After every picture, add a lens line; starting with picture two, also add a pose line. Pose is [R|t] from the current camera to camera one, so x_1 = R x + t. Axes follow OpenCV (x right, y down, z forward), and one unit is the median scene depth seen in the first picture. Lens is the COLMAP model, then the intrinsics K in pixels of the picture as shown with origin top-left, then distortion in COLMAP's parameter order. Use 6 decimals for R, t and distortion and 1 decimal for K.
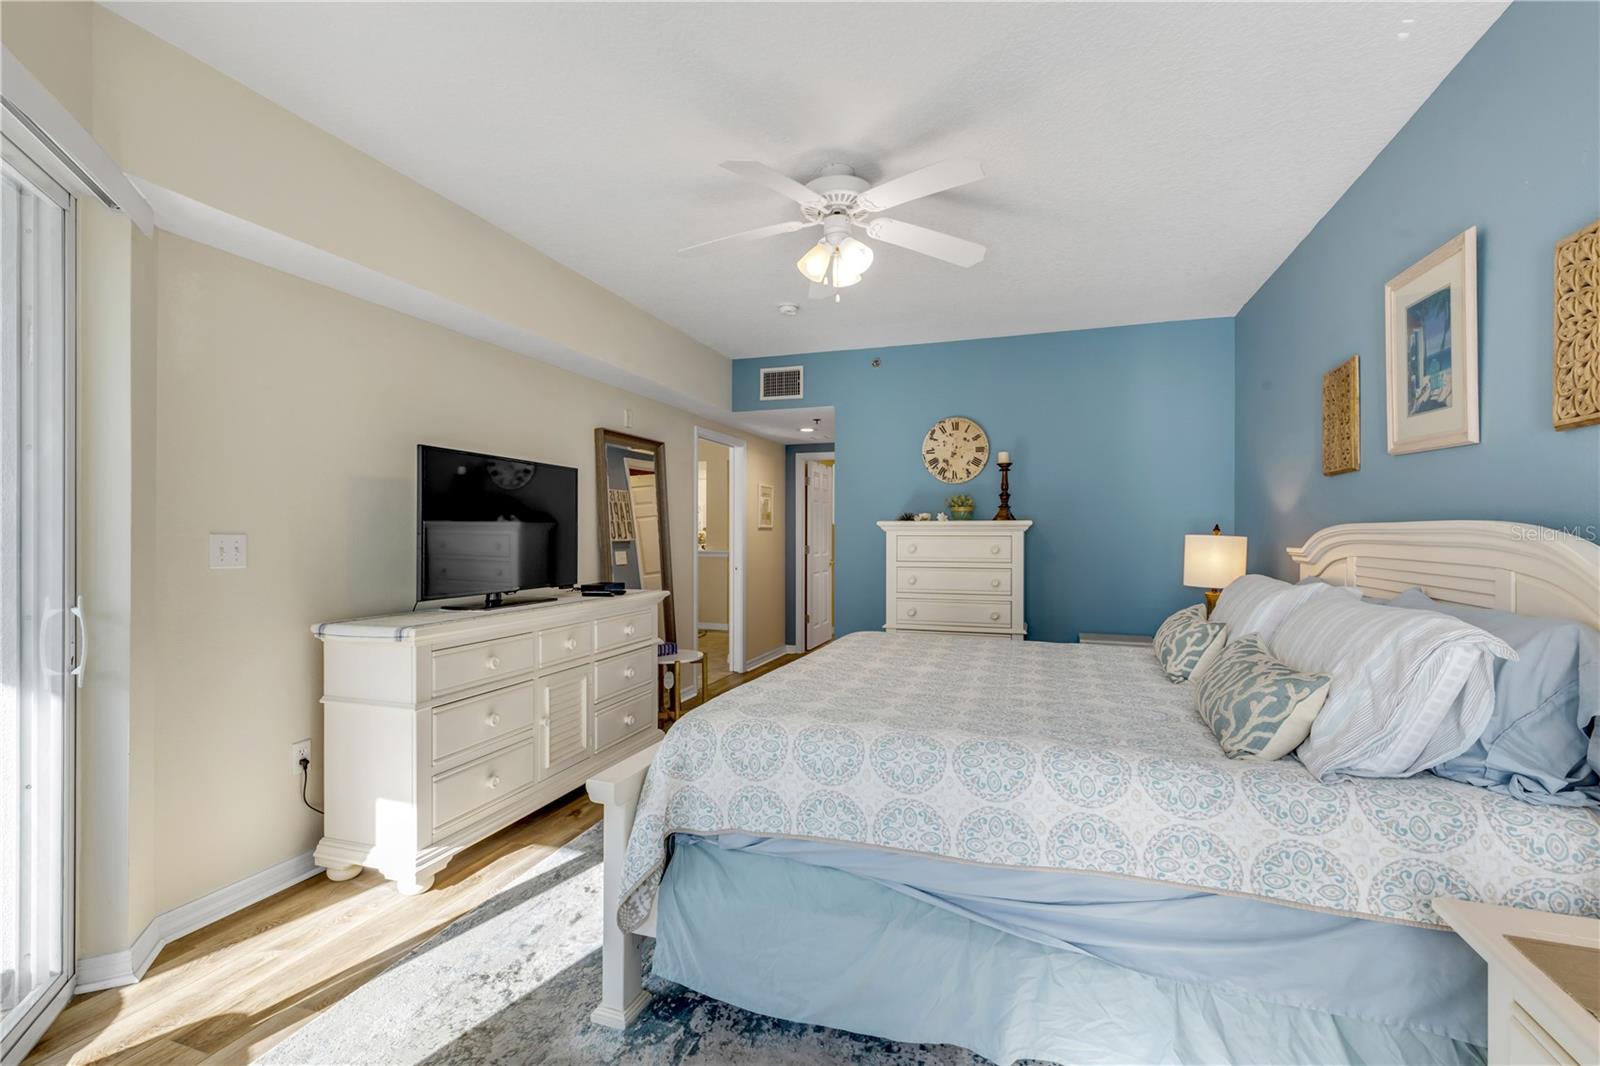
lens RADIAL K [[715.5, 0, 802.5], [0, 715.5, 521.2], [0, 0, 1]] dist [0.005211, -0.001808]
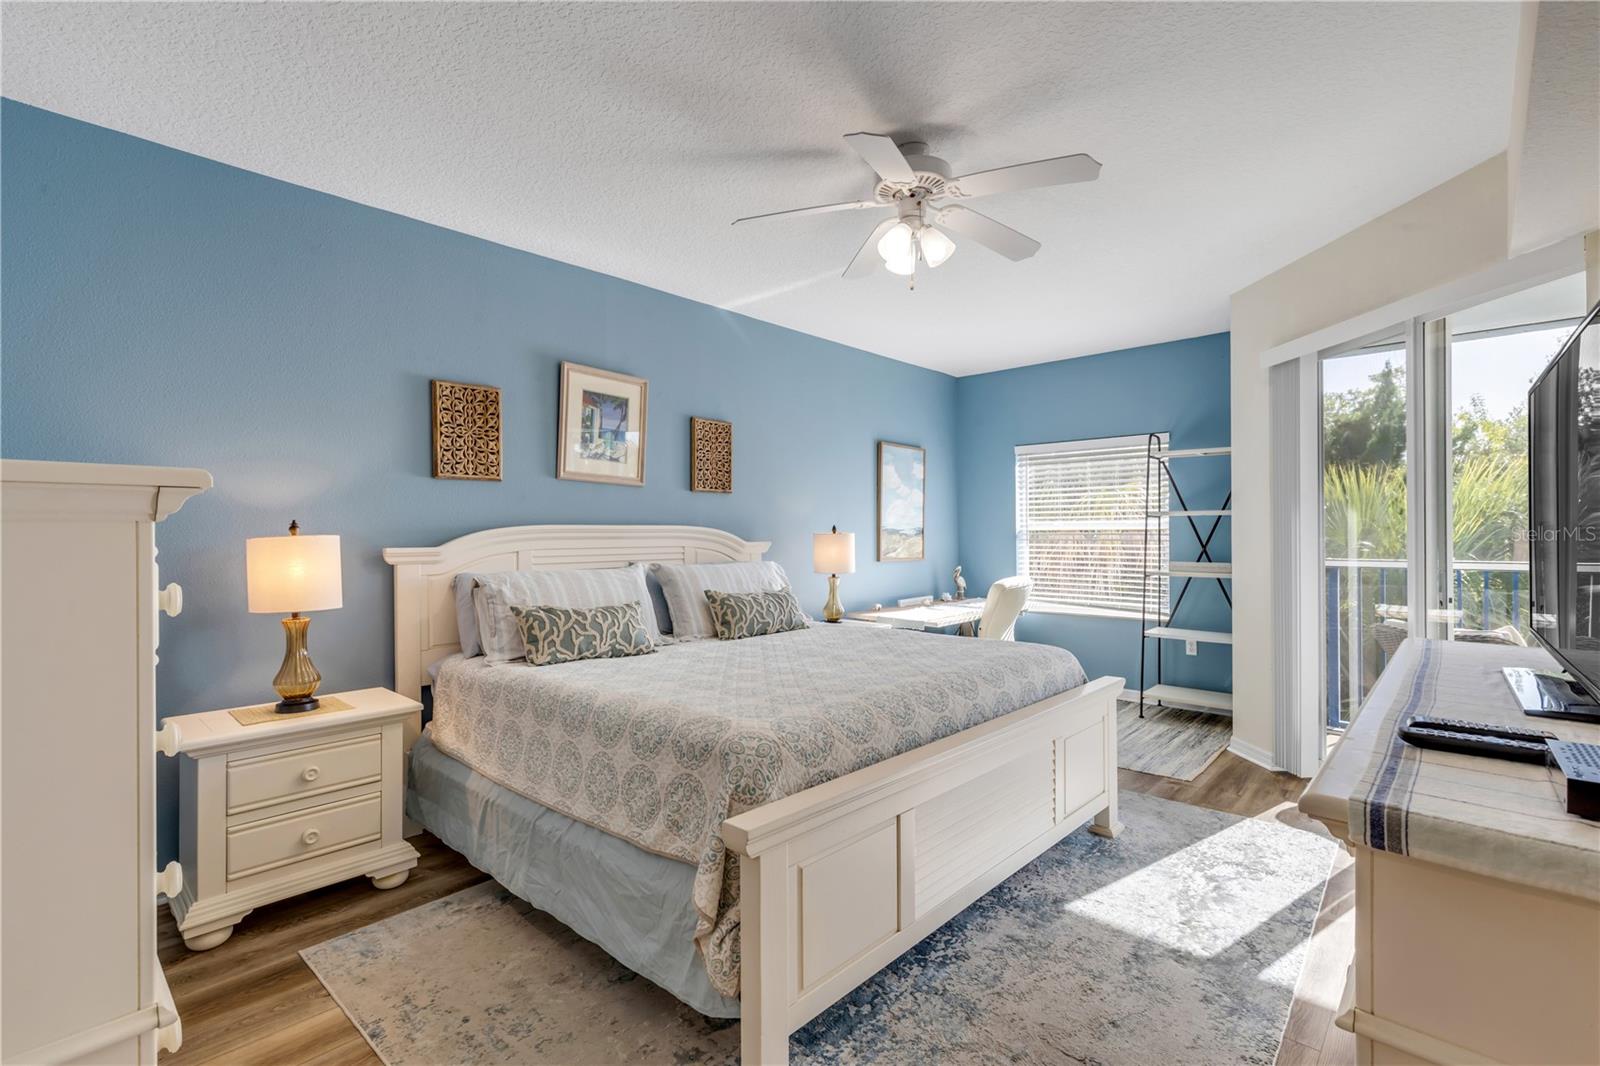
lens RADIAL K [[715.5, 0, 803.9], [0, 715.5, 531.7], [0, 0, 1]] dist [0.005211, -0.001808]
pose [[-0.912818, 0.001494, 0.408363, -0.259854], [0.002522, 0.999995, 0.001979, 0.023592], [-0.408358, 0.002836, -0.912817, 2.138303]]
